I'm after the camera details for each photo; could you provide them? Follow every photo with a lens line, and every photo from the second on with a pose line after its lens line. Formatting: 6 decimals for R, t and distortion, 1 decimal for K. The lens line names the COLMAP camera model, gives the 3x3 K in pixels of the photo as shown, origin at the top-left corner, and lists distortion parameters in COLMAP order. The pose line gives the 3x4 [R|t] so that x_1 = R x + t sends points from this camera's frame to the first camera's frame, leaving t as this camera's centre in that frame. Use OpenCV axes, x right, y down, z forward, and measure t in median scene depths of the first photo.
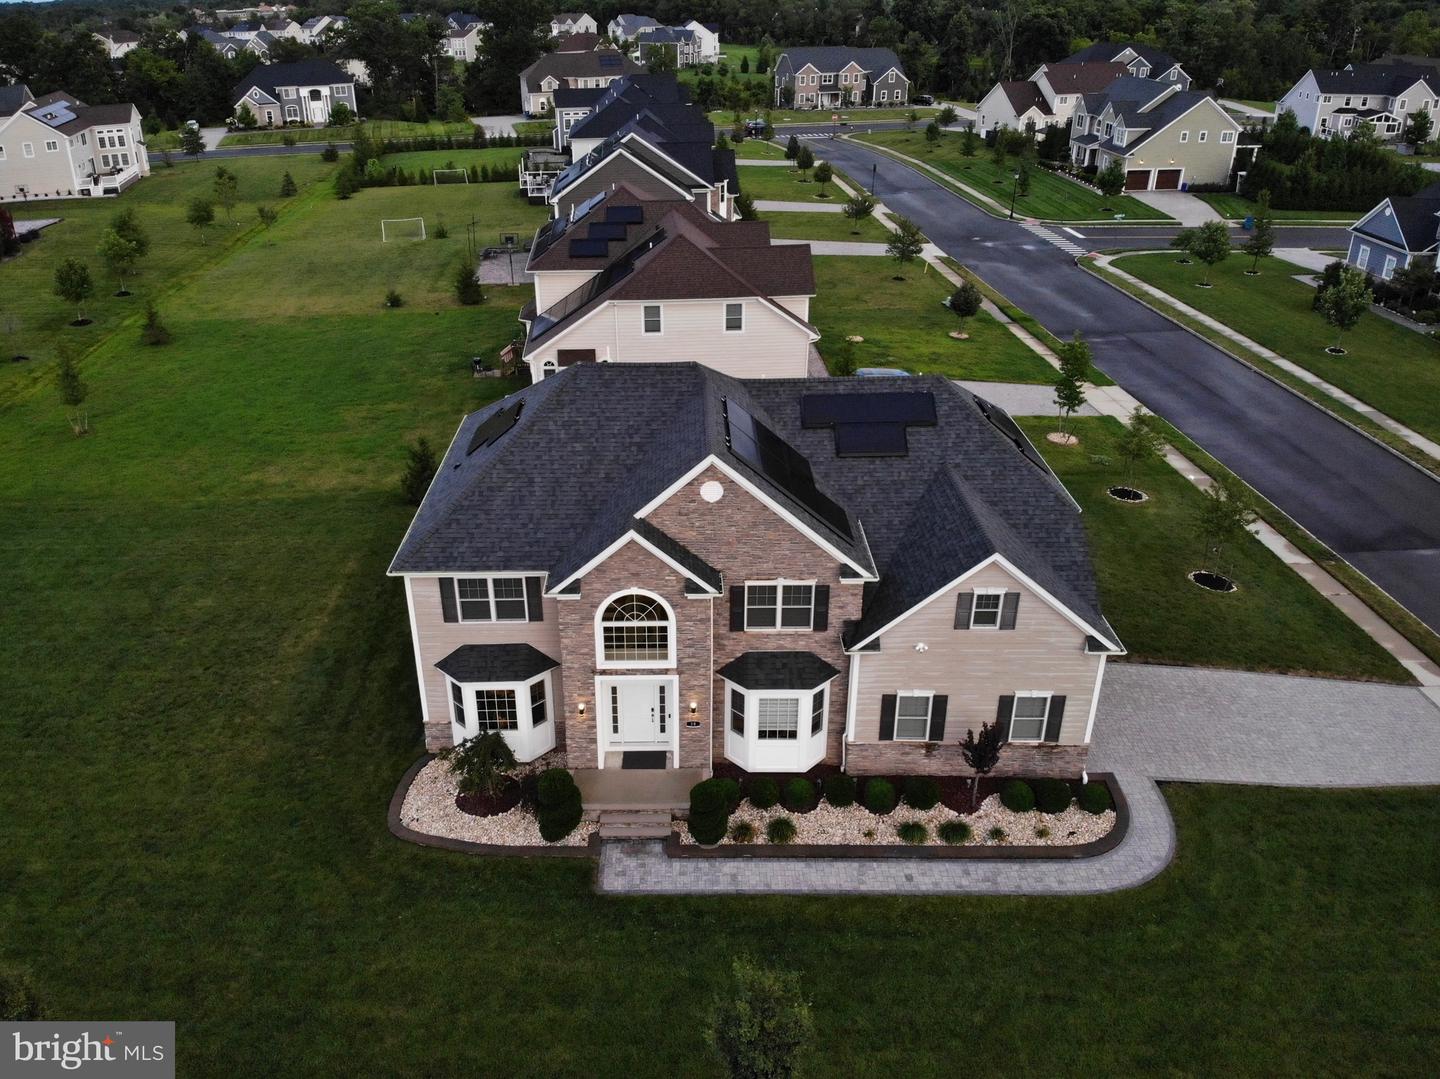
lens RADIAL K [[1061.0, 0, 698.8], [0, 1061.0, 536.0], [0, 0, 1]] dist [0.222649, -0.426904]
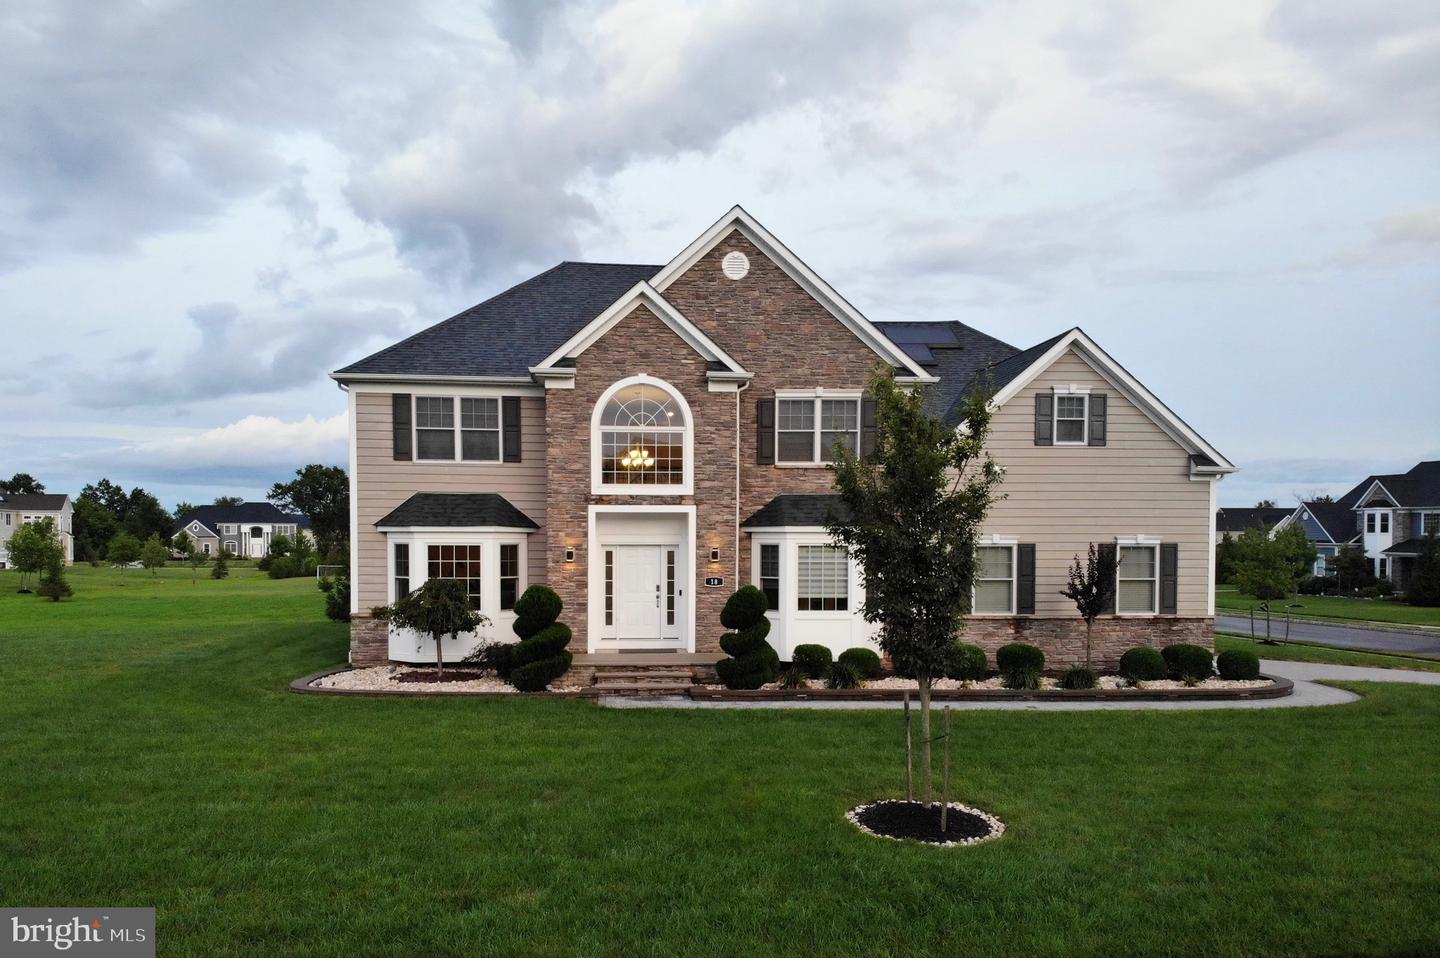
lens RADIAL K [[1065.3, 0, 702.3], [0, 1065.3, 592.0], [0, 0, 1]] dist [0.129971, -0.000992]
pose [[0.997171, 0.001302, 0.075157, -0.072759], [0.029472, 0.913019, -0.406850, 0.503499], [-0.069150, 0.407914, 0.910398, 0.311603]]
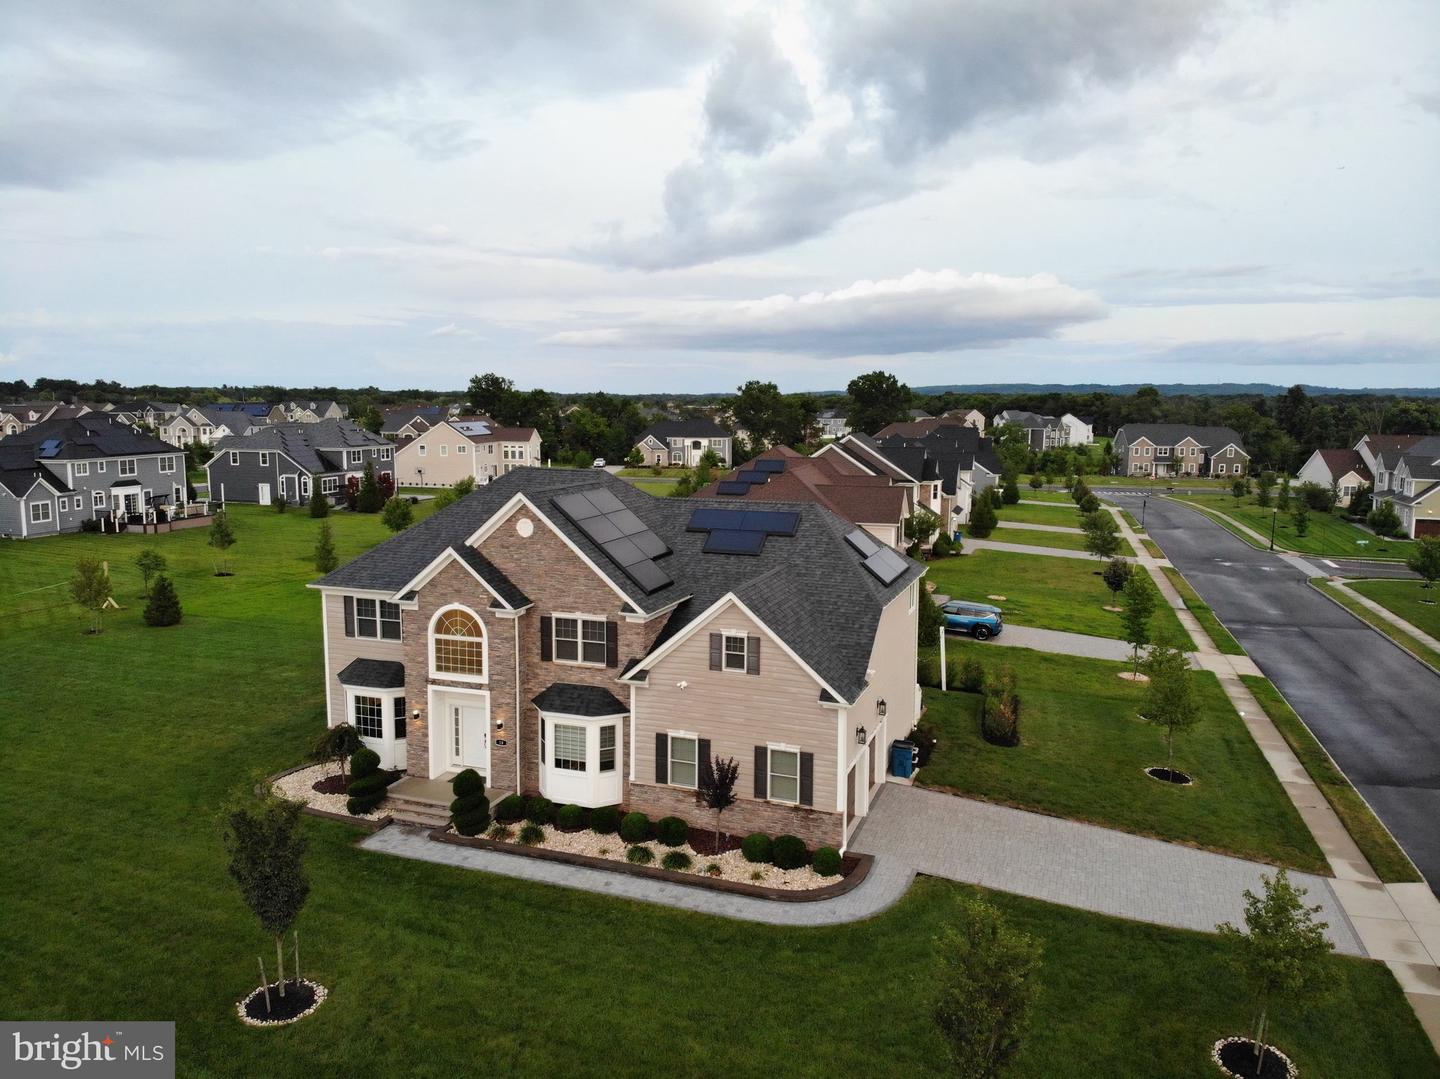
lens RADIAL K [[1032.0, 0, 755.7], [0, 1032.0, 545.4], [0, 0, 1]] dist [0.212674, -0.455644]
pose [[0.942257, 0.059754, -0.329516, 0.615881], [-0.165176, 0.938866, -0.302071, 0.276349], [0.291322, 0.339057, 0.894523, 0.011533]]
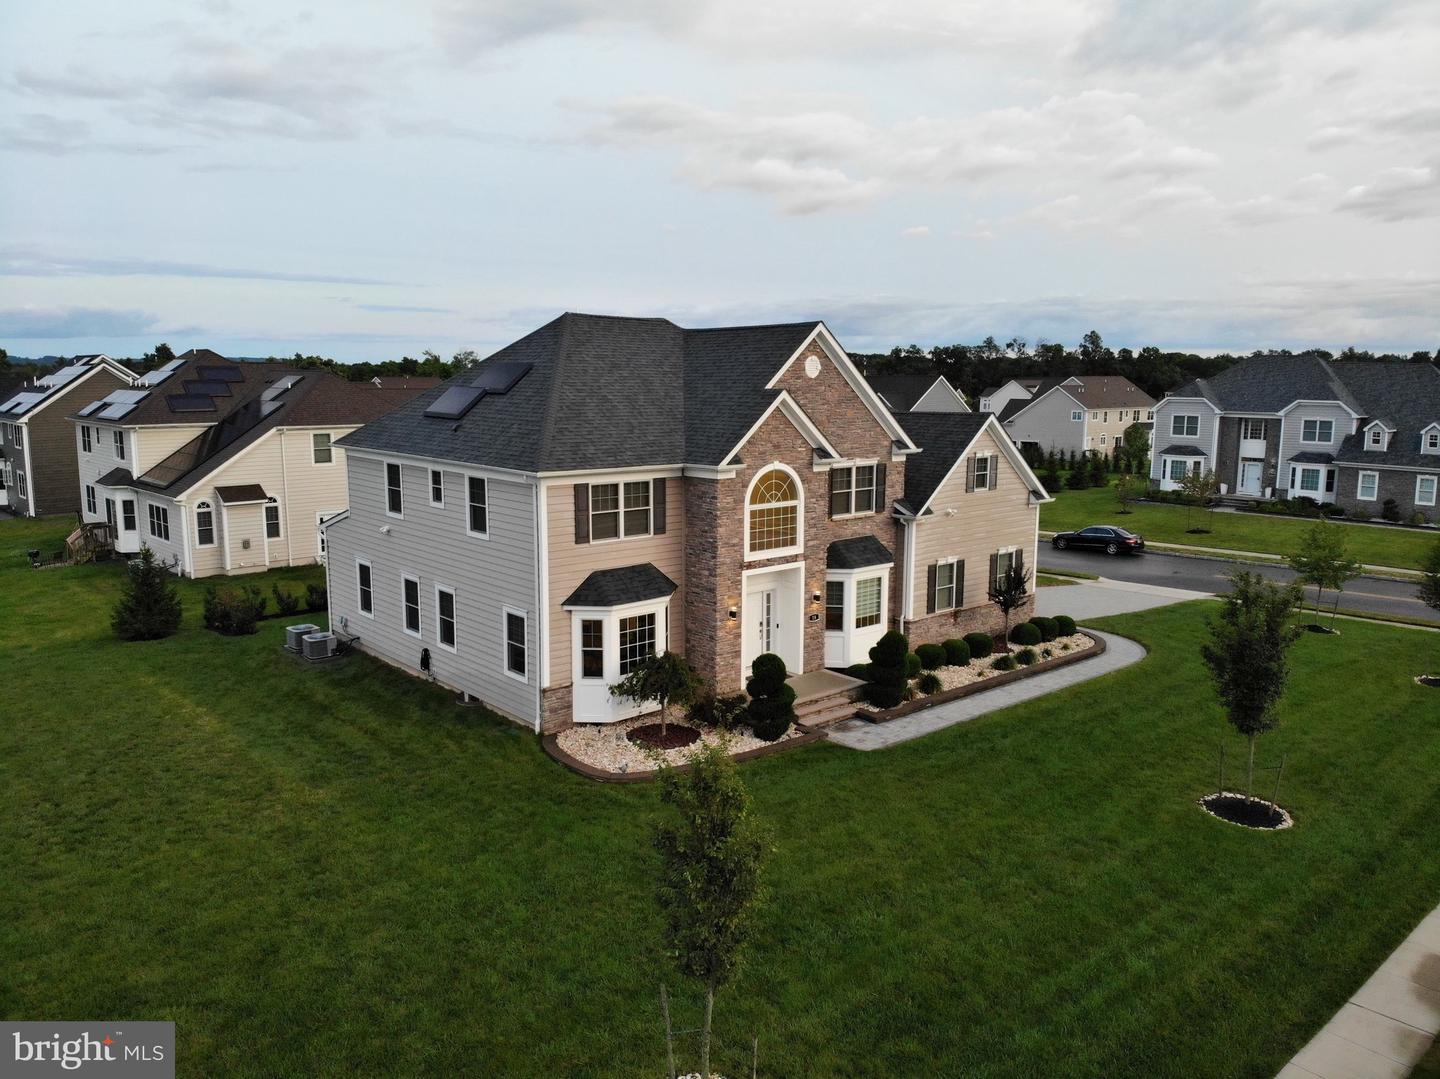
lens RADIAL K [[1002.2, 0, 720.0], [0, 1002.2, 539.5], [0, 0, 1]] dist [0.199721, -0.430271]
pose [[0.760185, -0.094250, 0.642834, -0.673993], [0.288946, 0.935233, -0.204573, 0.278504], [-0.581918, 0.341258, 0.738183, 0.346972]]
